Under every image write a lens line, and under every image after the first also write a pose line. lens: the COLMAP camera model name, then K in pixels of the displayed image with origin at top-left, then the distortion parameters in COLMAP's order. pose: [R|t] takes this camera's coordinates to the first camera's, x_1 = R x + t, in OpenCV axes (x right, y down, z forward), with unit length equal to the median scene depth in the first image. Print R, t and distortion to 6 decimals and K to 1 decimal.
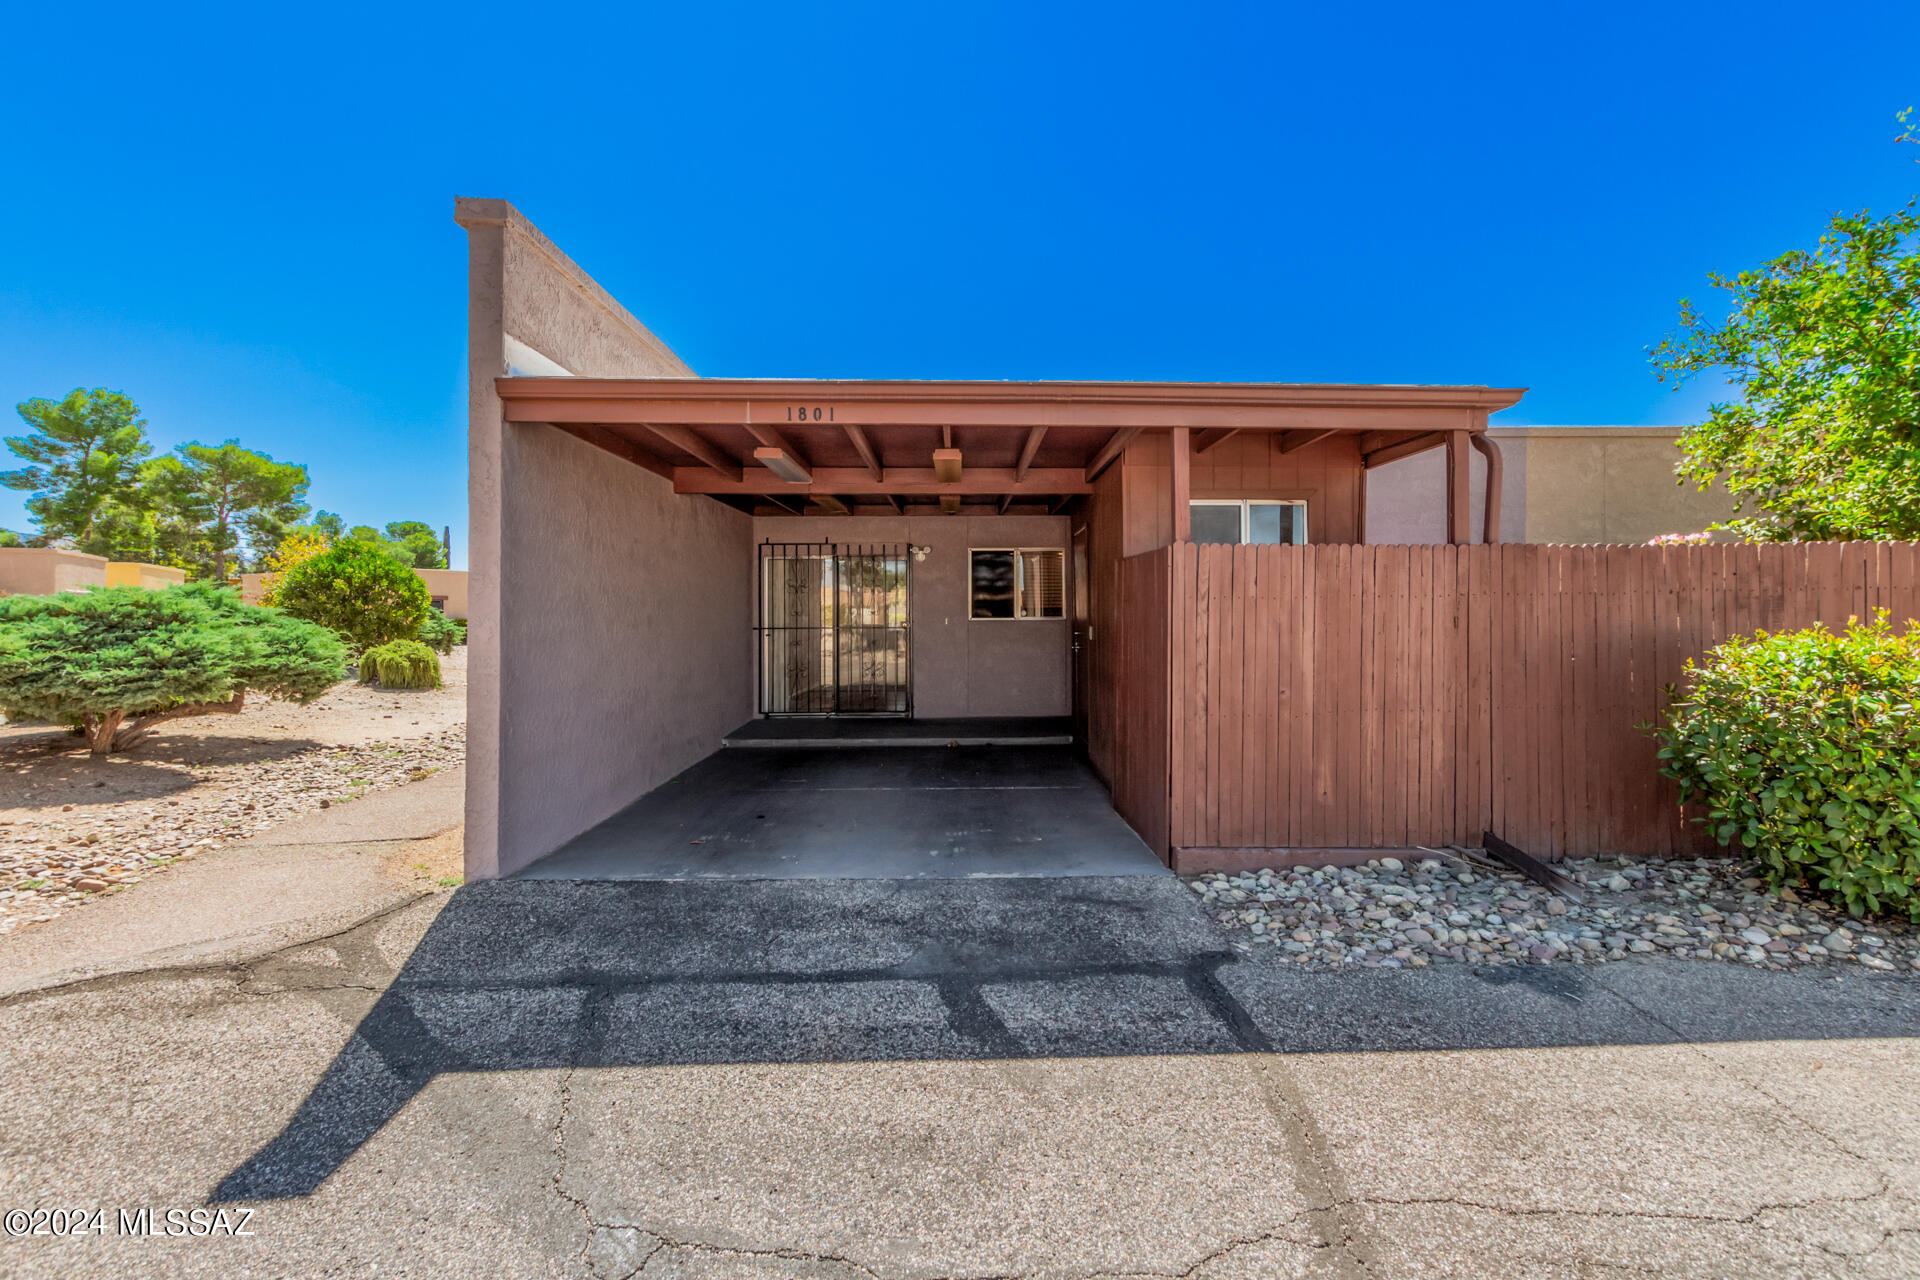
lens RADIAL K [[885.1, 0, 976.9], [0, 885.1, 604.0], [0, 0, 1]] dist [0.009511, -0.003576]
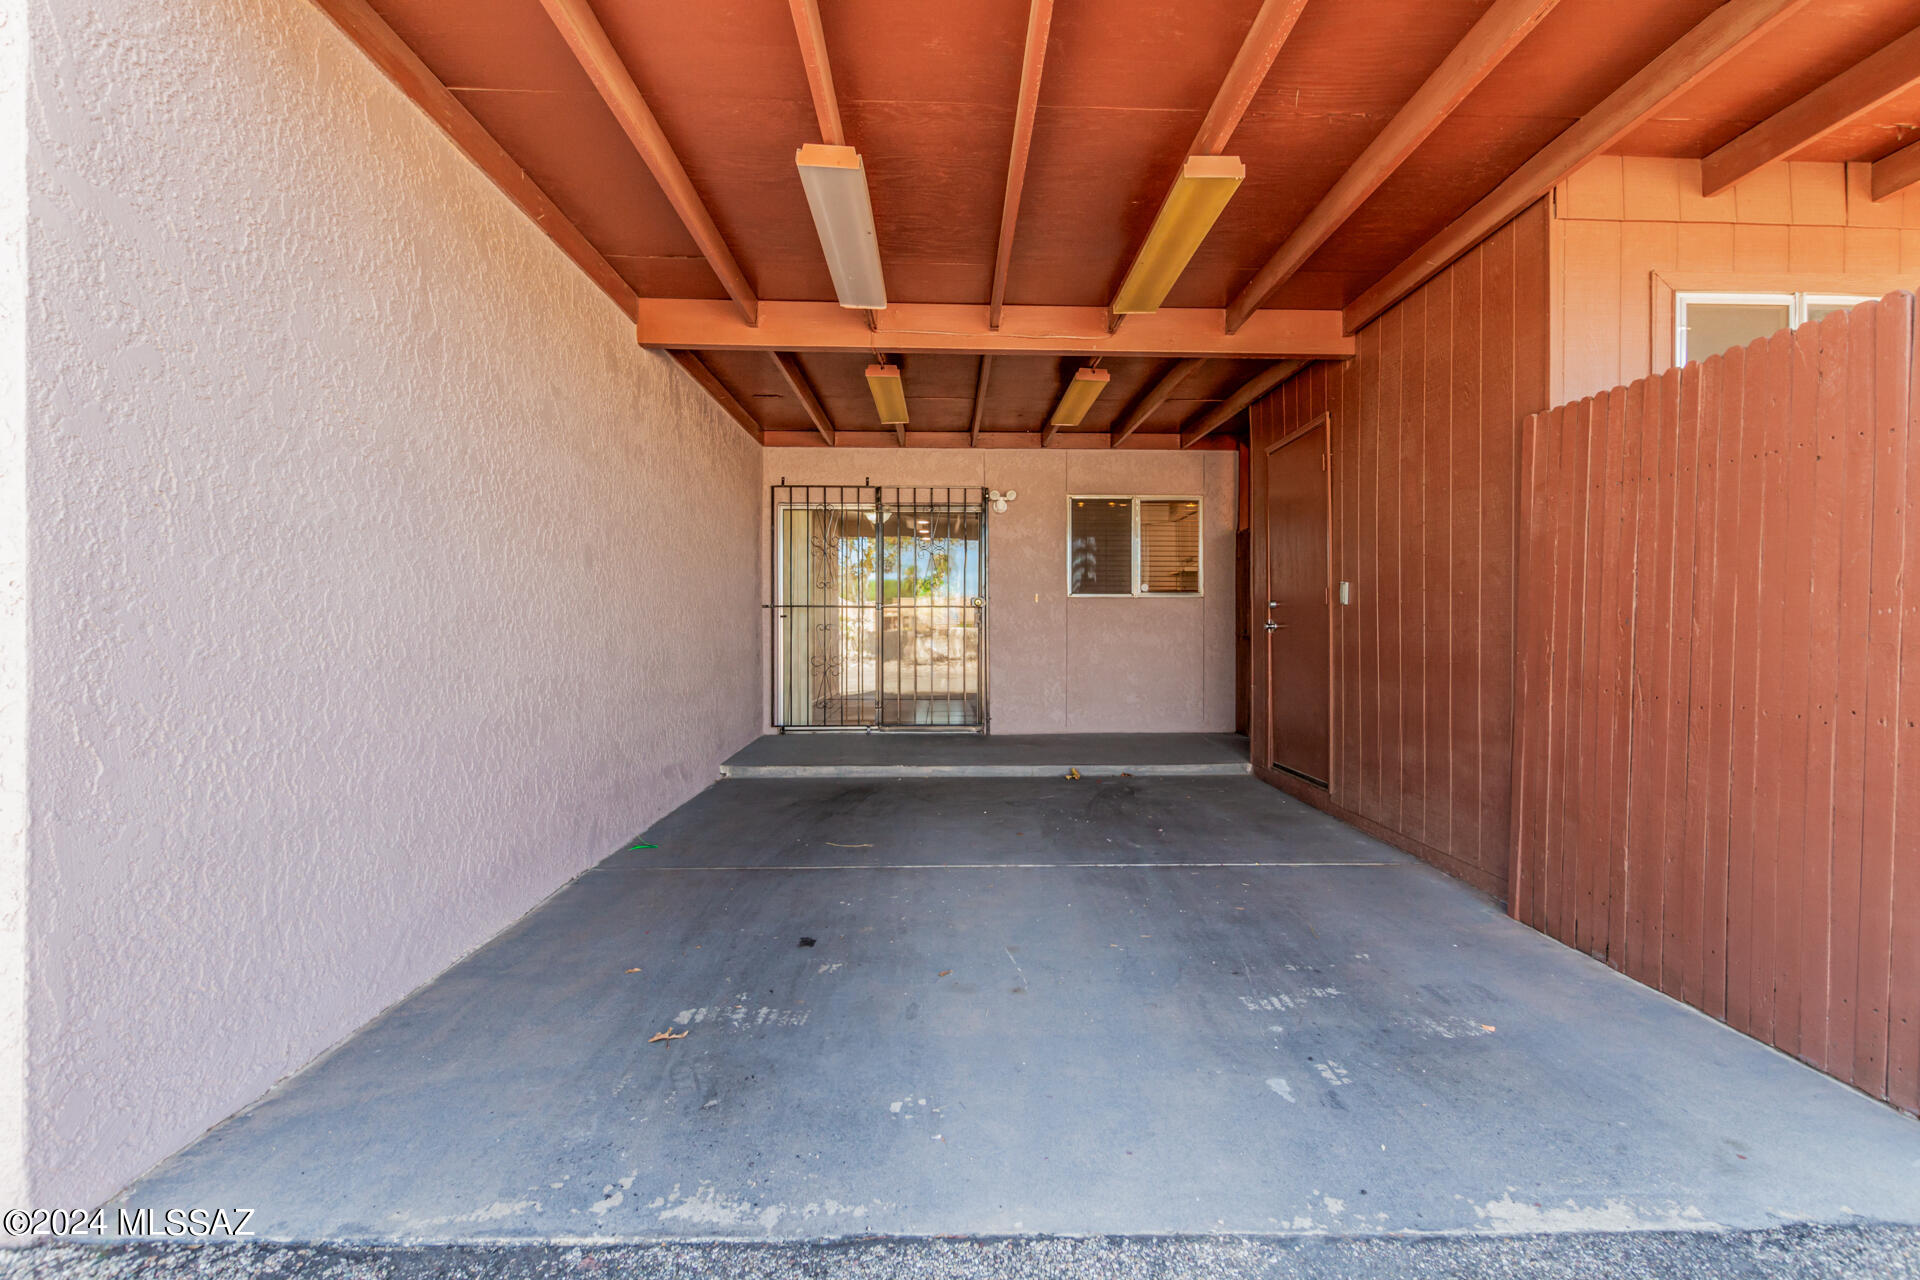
lens RADIAL K [[885.1, 0, 969.3], [0, 885.1, 637.9], [0, 0, 1]] dist [0.009511, -0.003576]
pose [[0.999986, 0.005188, -0.000535, -0.088402], [-0.005176, 0.999773, 0.020688, 0.037322], [0.000642, -0.020684, 0.999786, 0.296976]]
